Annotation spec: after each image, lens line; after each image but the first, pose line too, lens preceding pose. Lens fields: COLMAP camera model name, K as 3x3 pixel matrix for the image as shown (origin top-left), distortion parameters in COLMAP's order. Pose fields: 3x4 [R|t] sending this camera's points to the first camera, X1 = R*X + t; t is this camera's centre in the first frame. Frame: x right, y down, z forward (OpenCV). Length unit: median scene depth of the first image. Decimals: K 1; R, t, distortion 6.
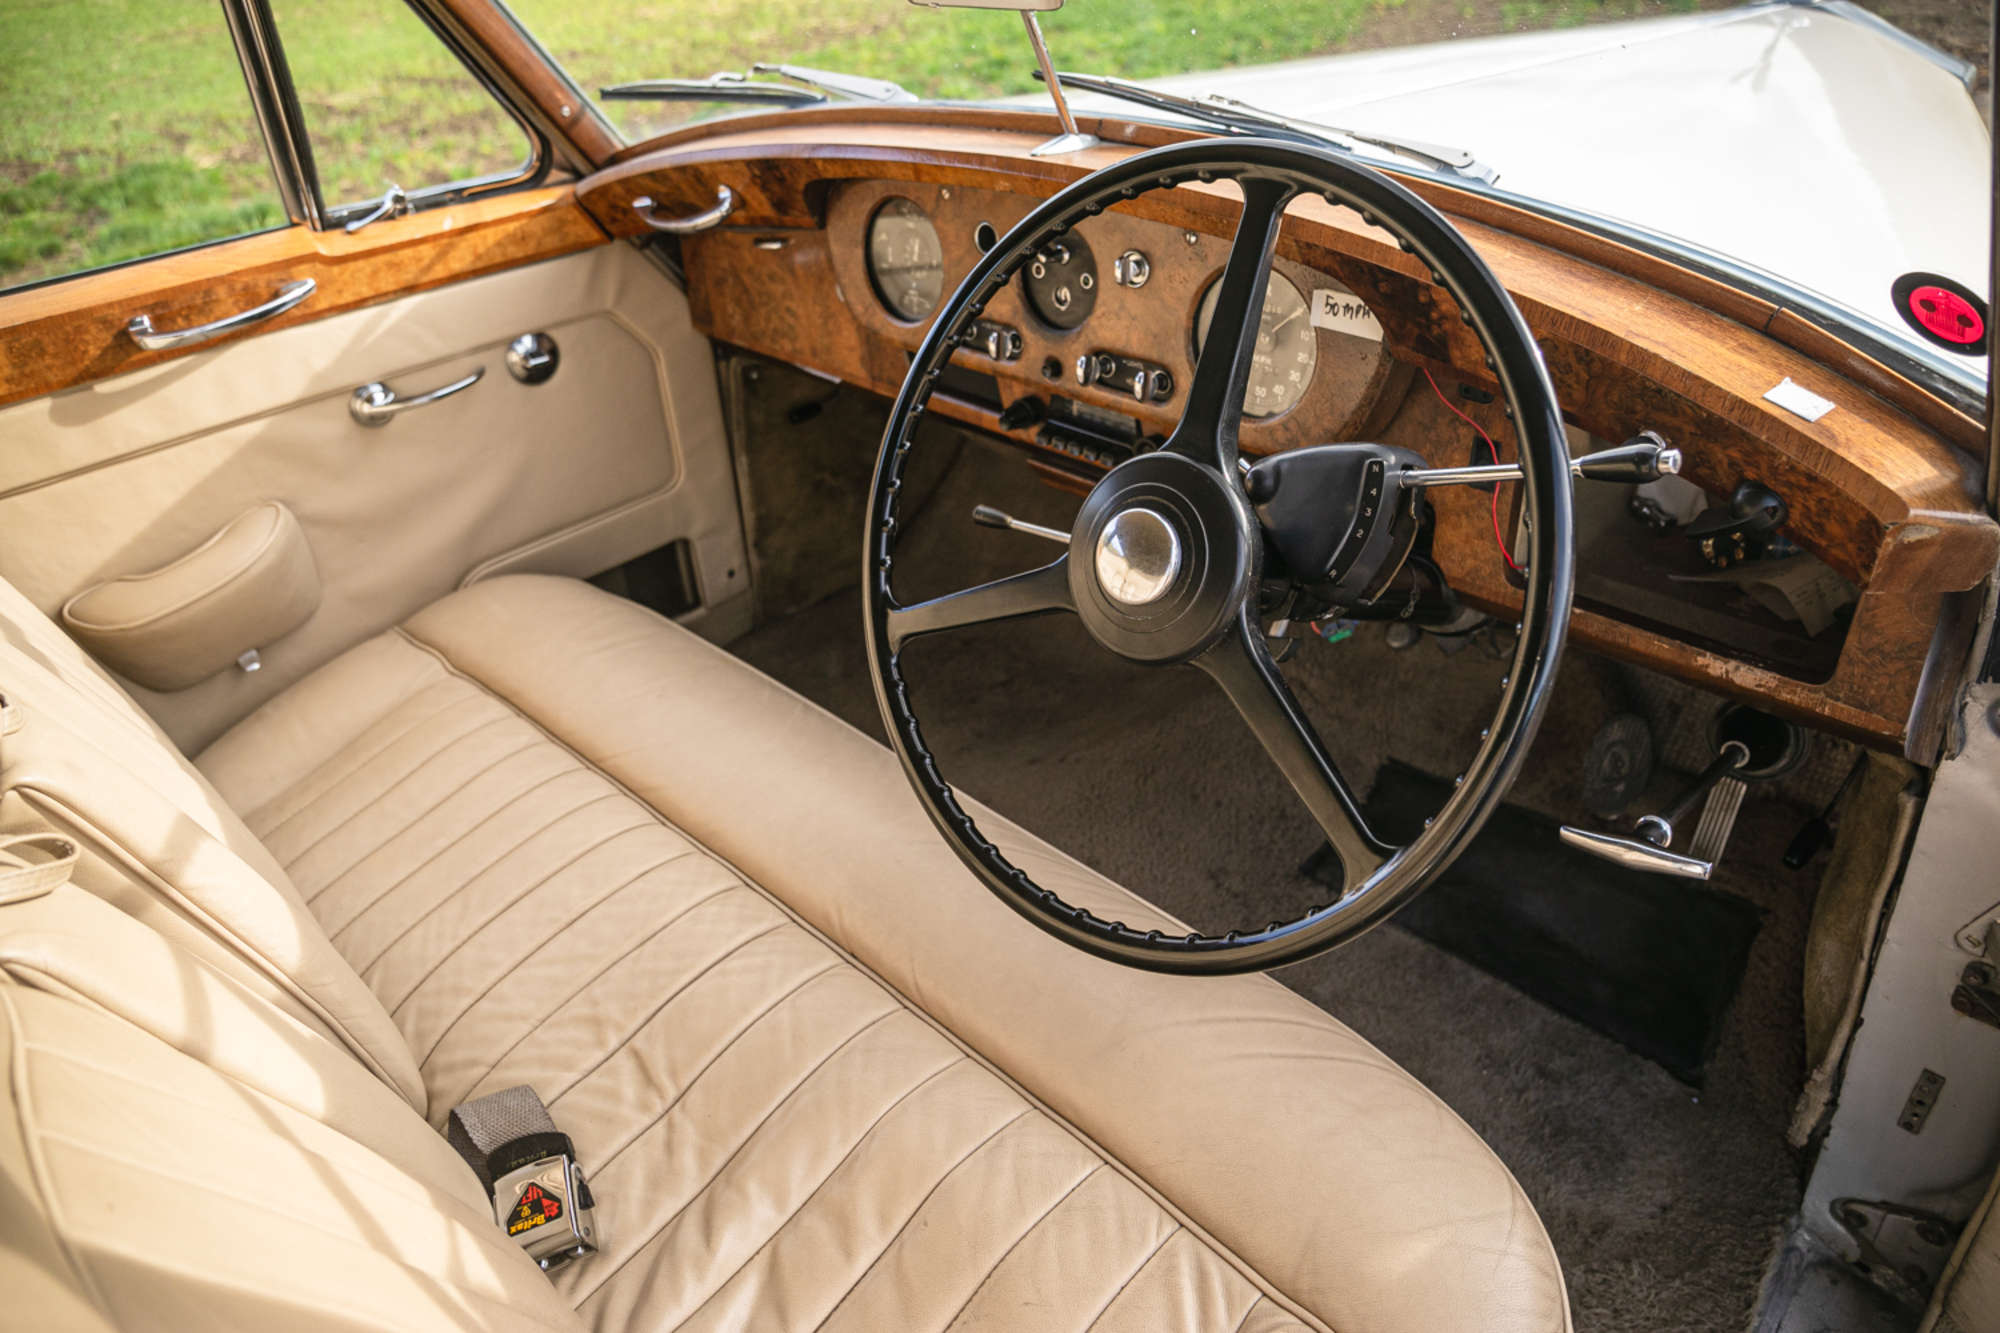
lens RADIAL K [[1345.7, 0, 1000.0], [0, 1345.7, 666.5], [0, 0, 1]] dist [-0.115179, 0.094810]
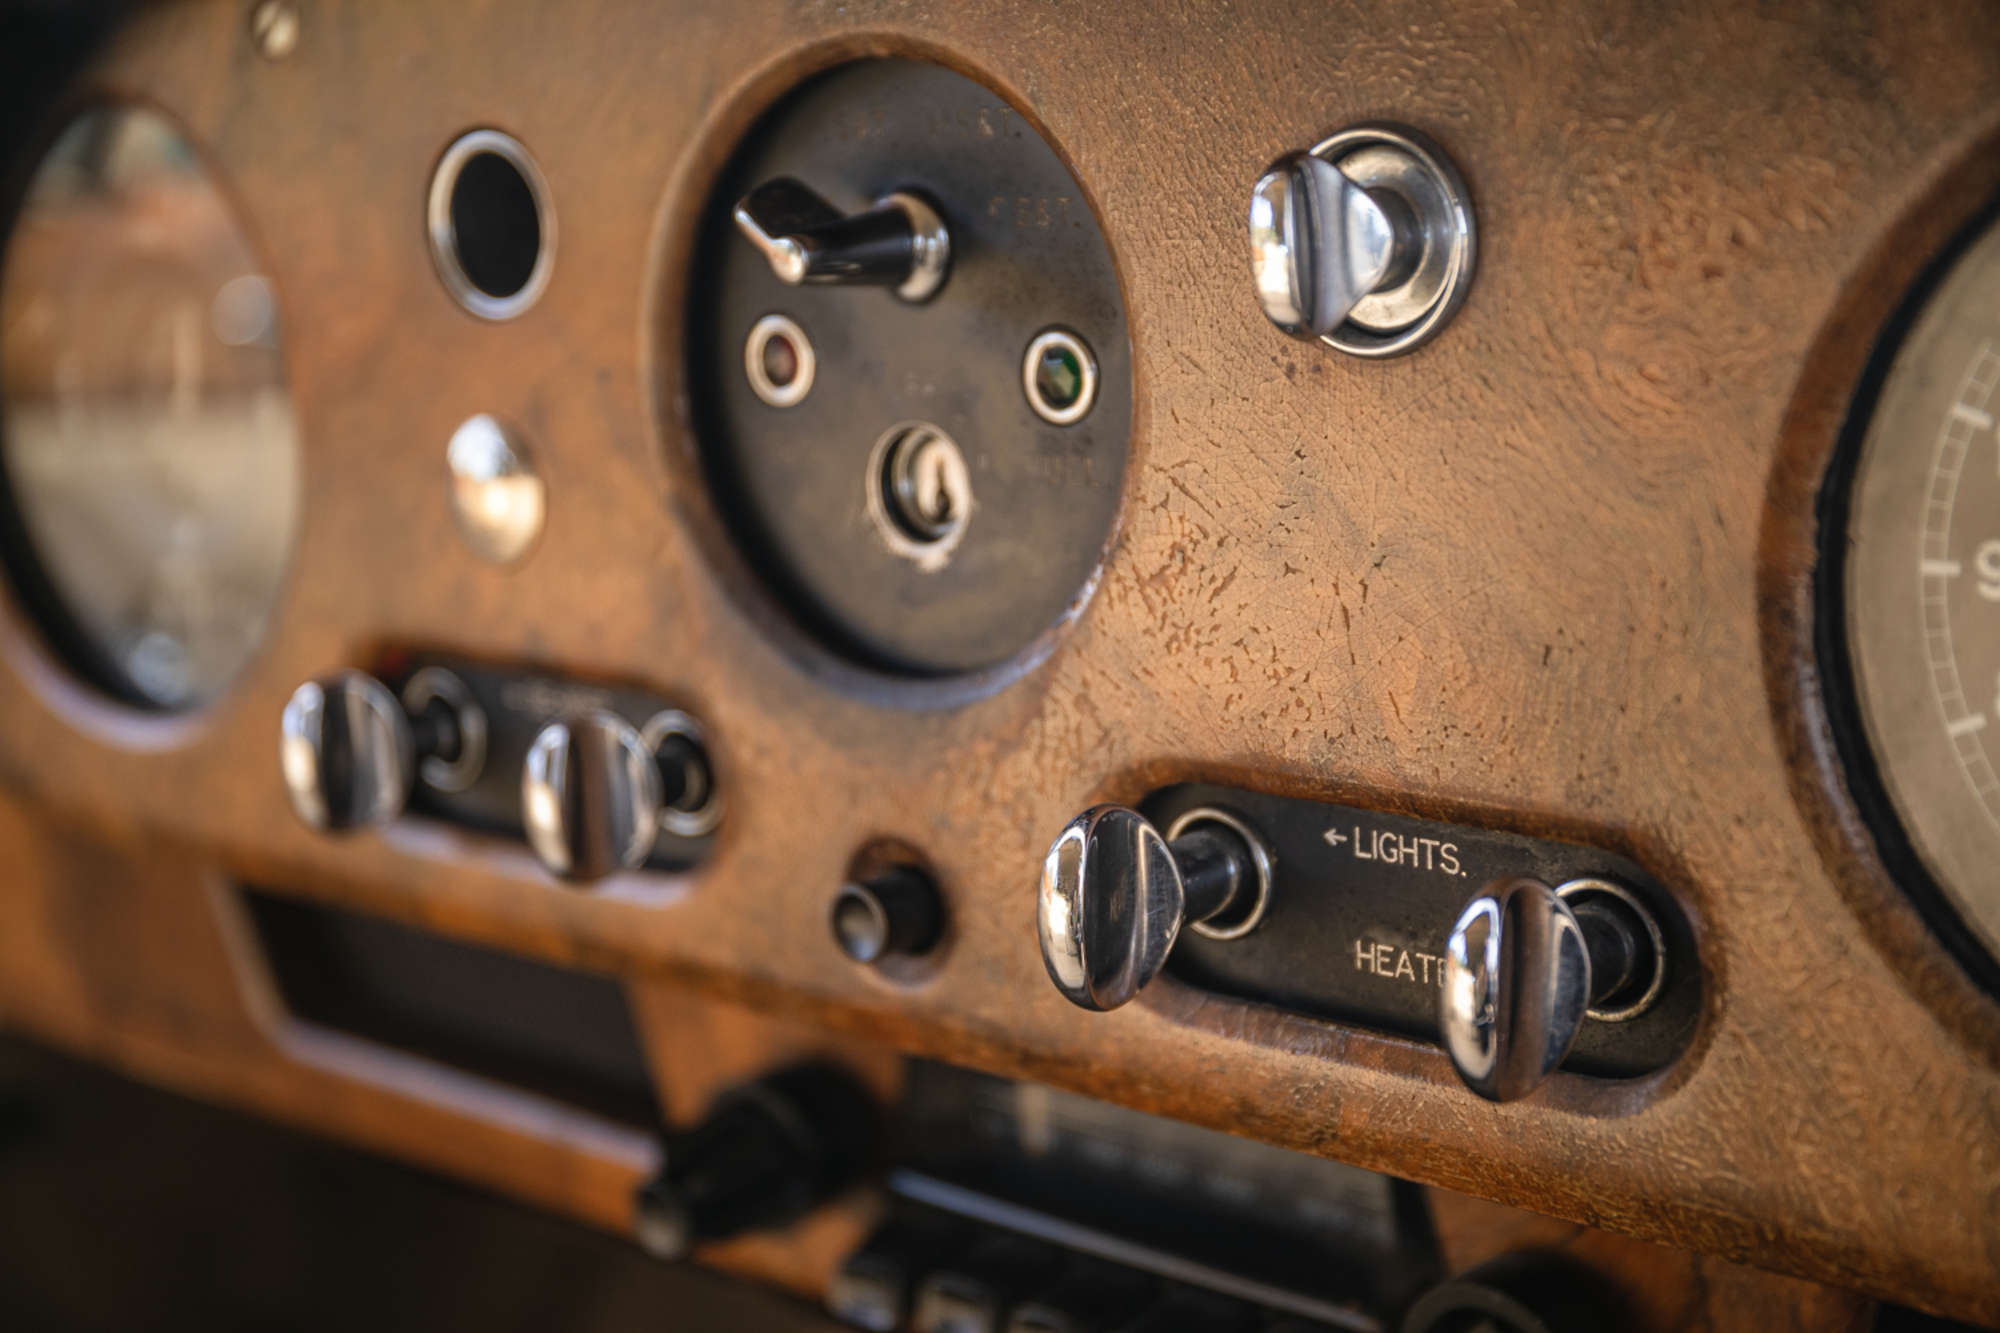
lens RADIAL K [[3322.6, 0, 1000.0], [0, 3322.6, 666.5], [0, 0, 1]] dist [0.015323, 0.024534]
pose [[0.996915, -0.052392, 0.058440, 0.025732], [0.067143, 0.954873, -0.289325, -0.112161], [-0.040644, 0.292356, 0.955445, 0.510308]]
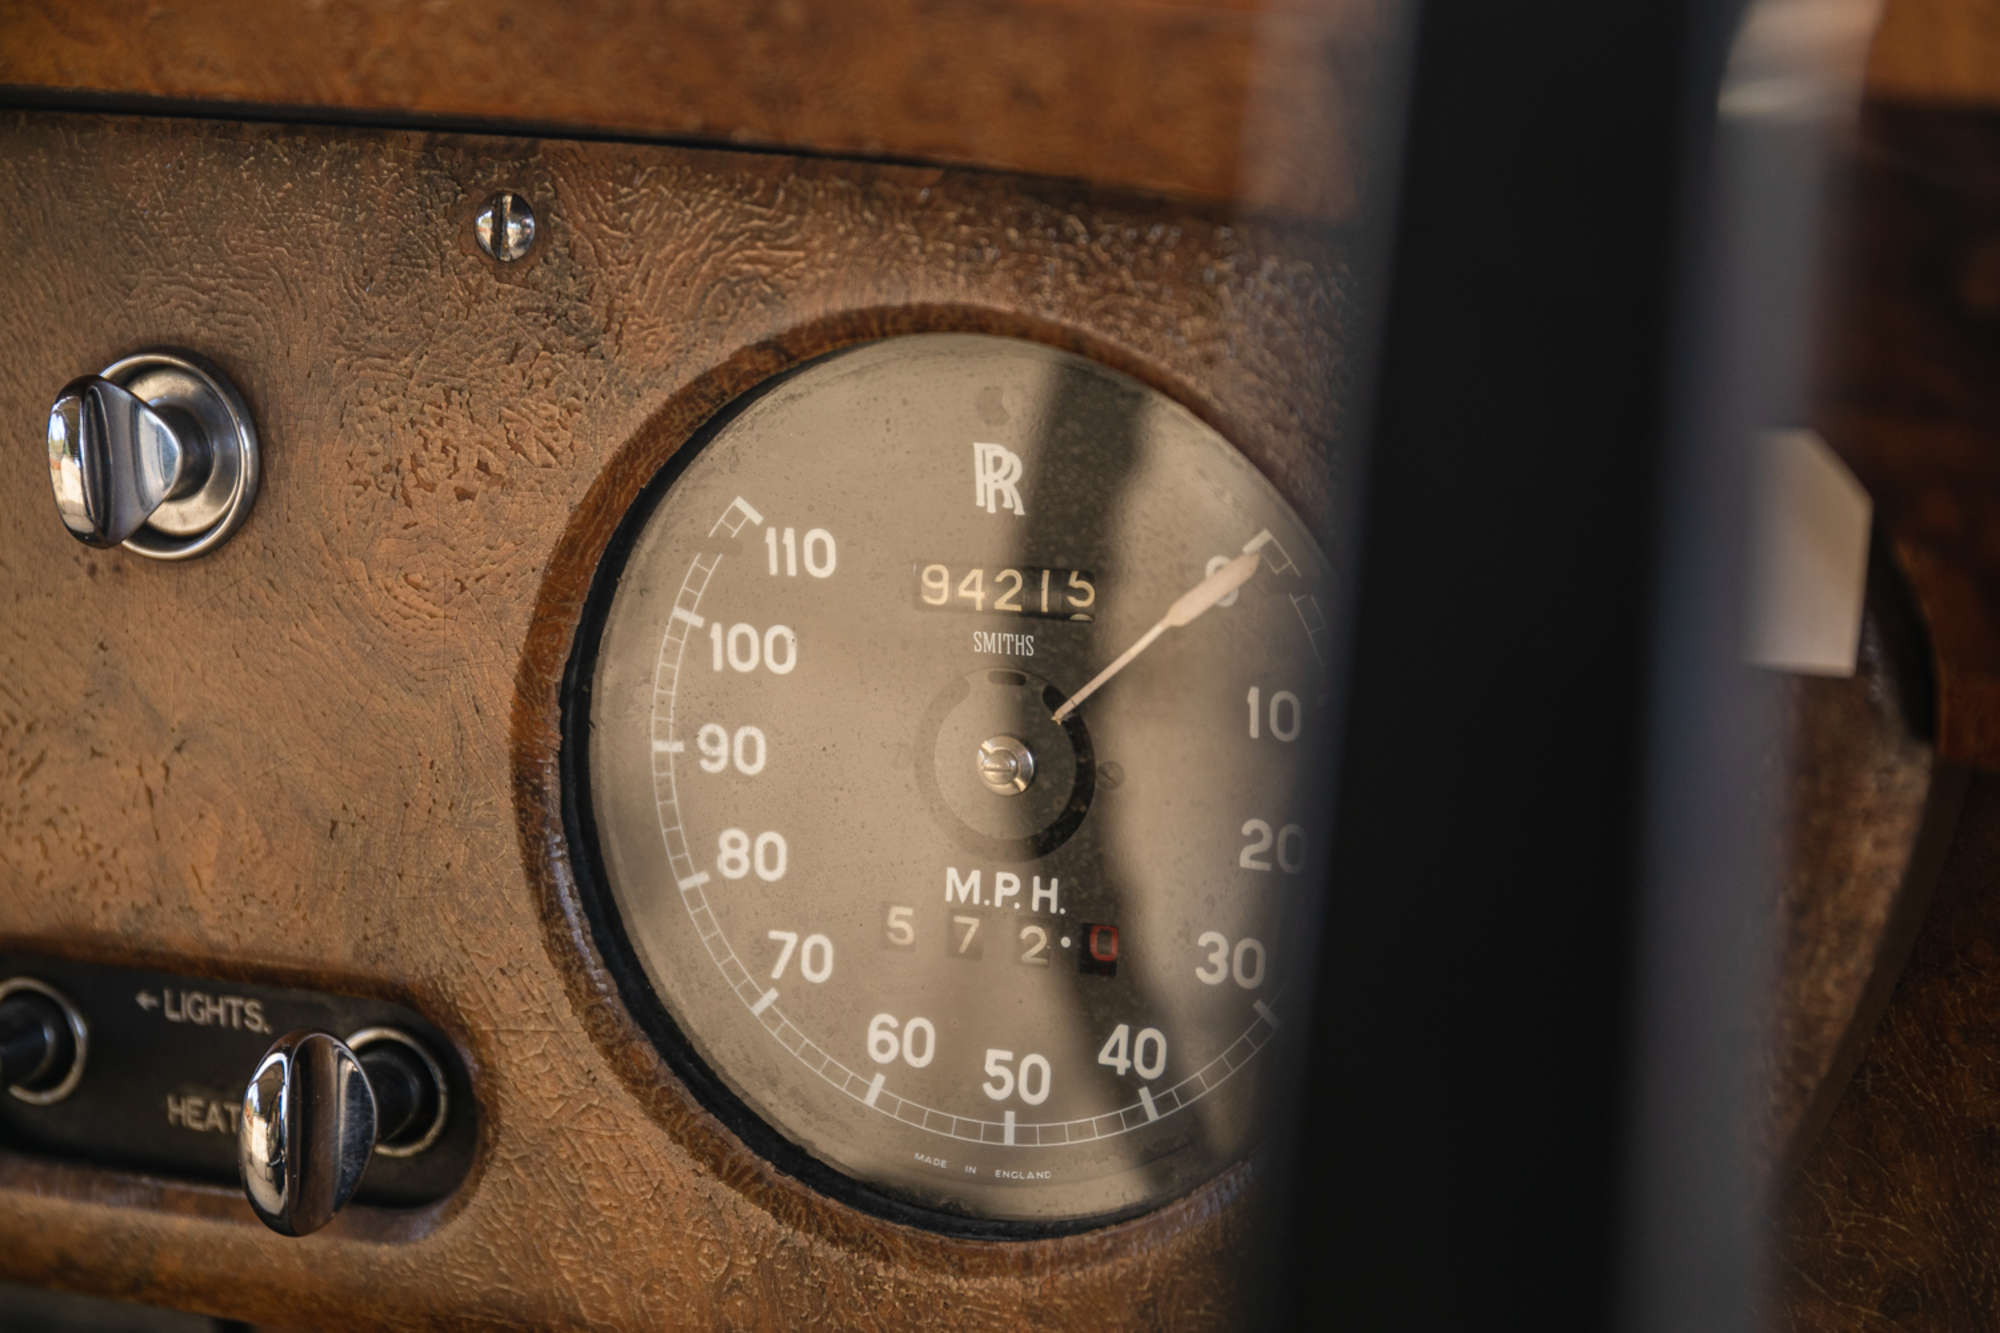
lens RADIAL K [[3795.9, 0, 1126.4], [0, 3795.9, 664.6], [0, 0, 1]] dist [0.079142, 0.058718]
pose [[0.925032, -0.066334, 0.374053, 0.024153], [0.179415, 0.944190, -0.276253, -0.092054], [-0.334852, 0.322653, 0.885307, 0.423123]]
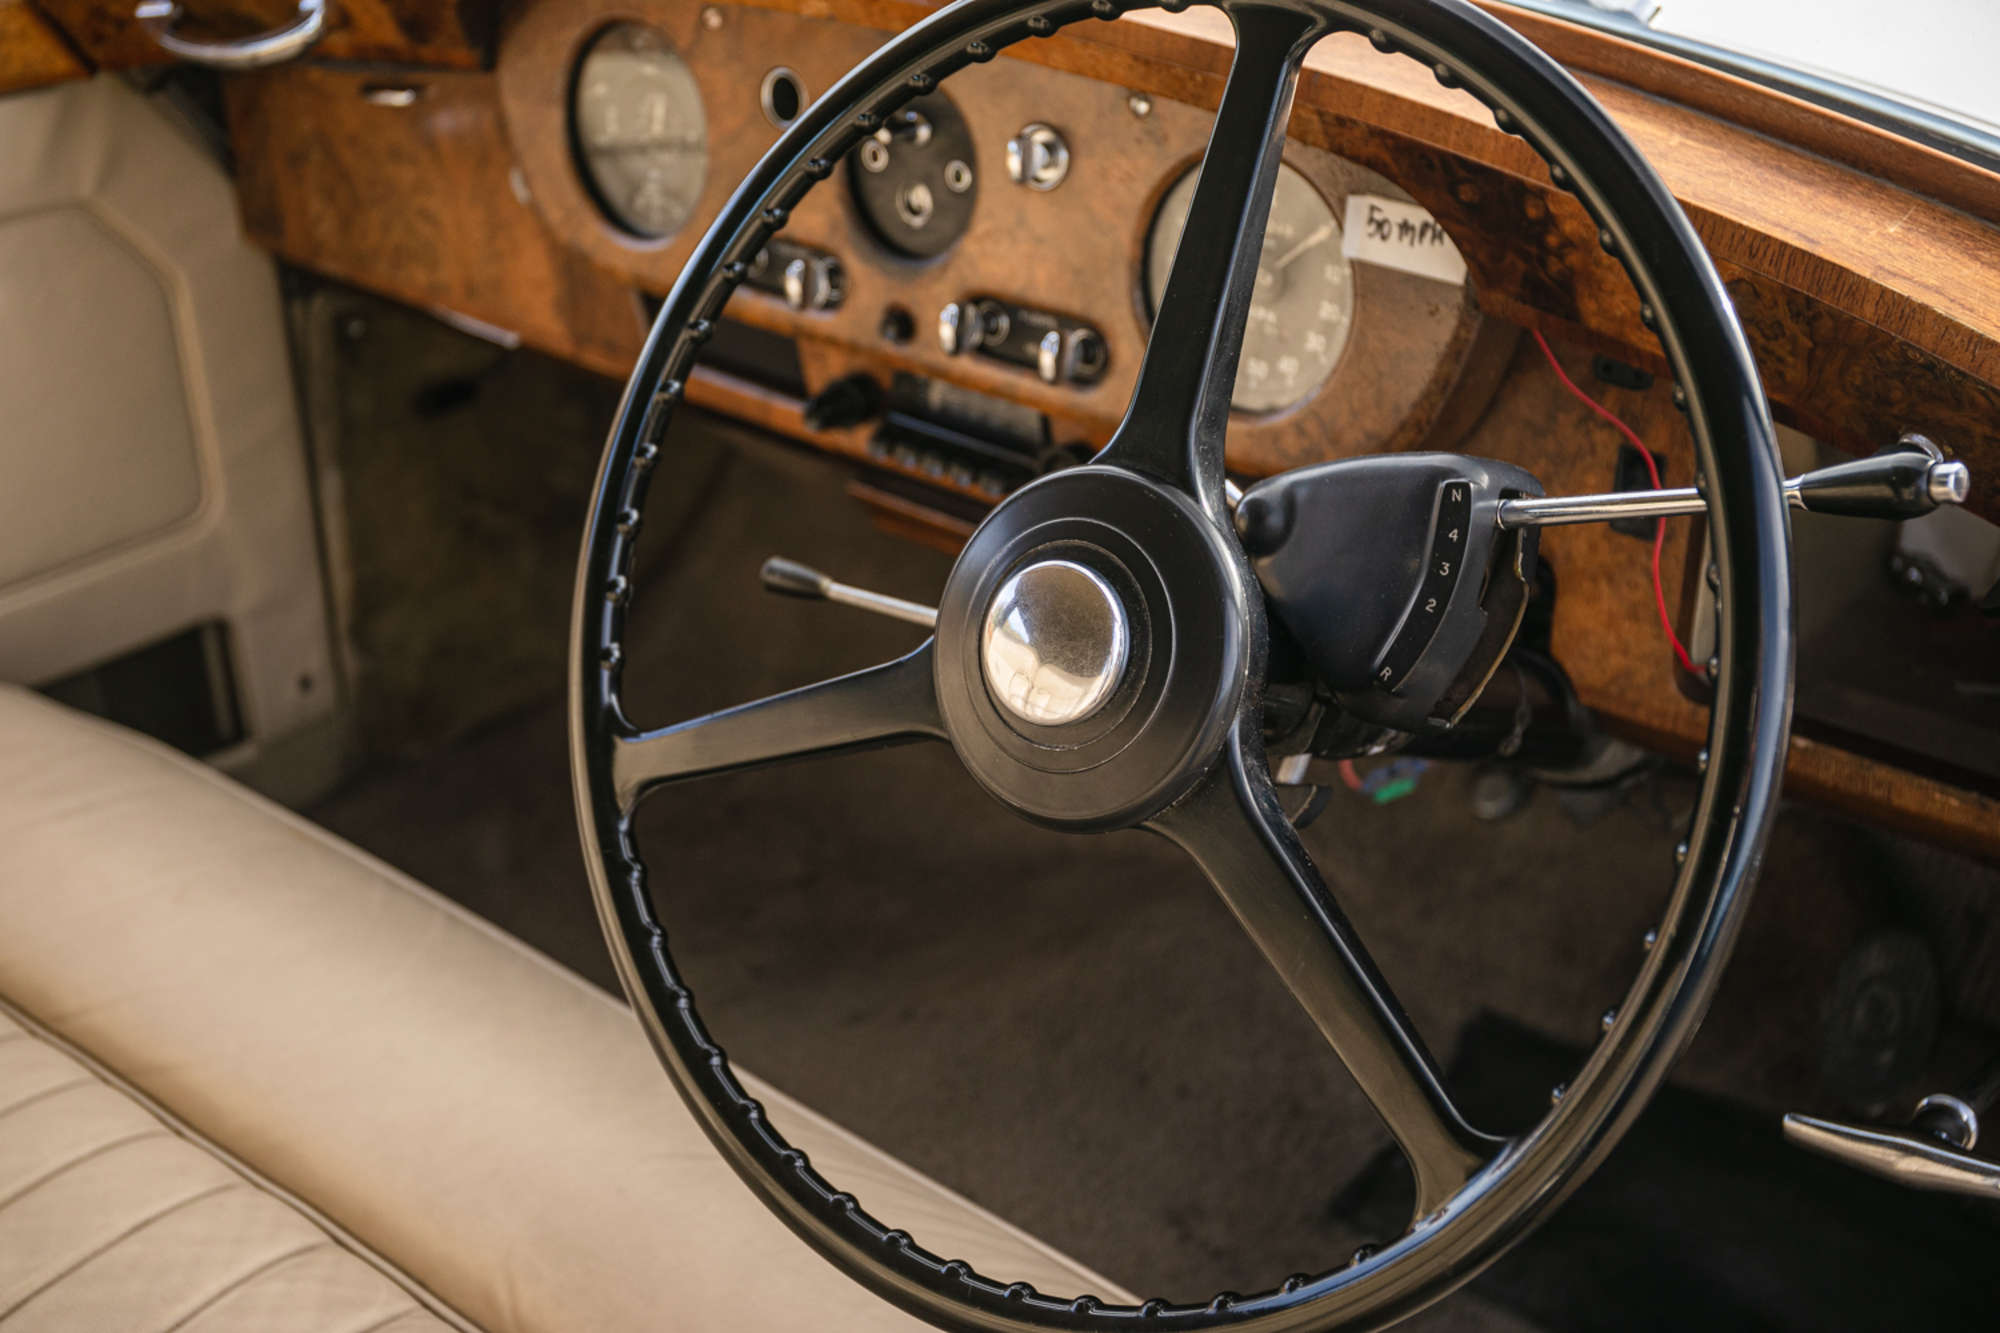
lens RADIAL K [[2416.5, 0, 1000.4], [0, 2416.5, 668.6], [0, 0, 1]] dist [0.014334, 0.029491]
pose [[0.995748, 0.006550, 0.091882, -0.010295], [0.000988, 0.996652, -0.081760, 0.008936], [-0.092110, 0.081503, 0.992408, -0.024090]]
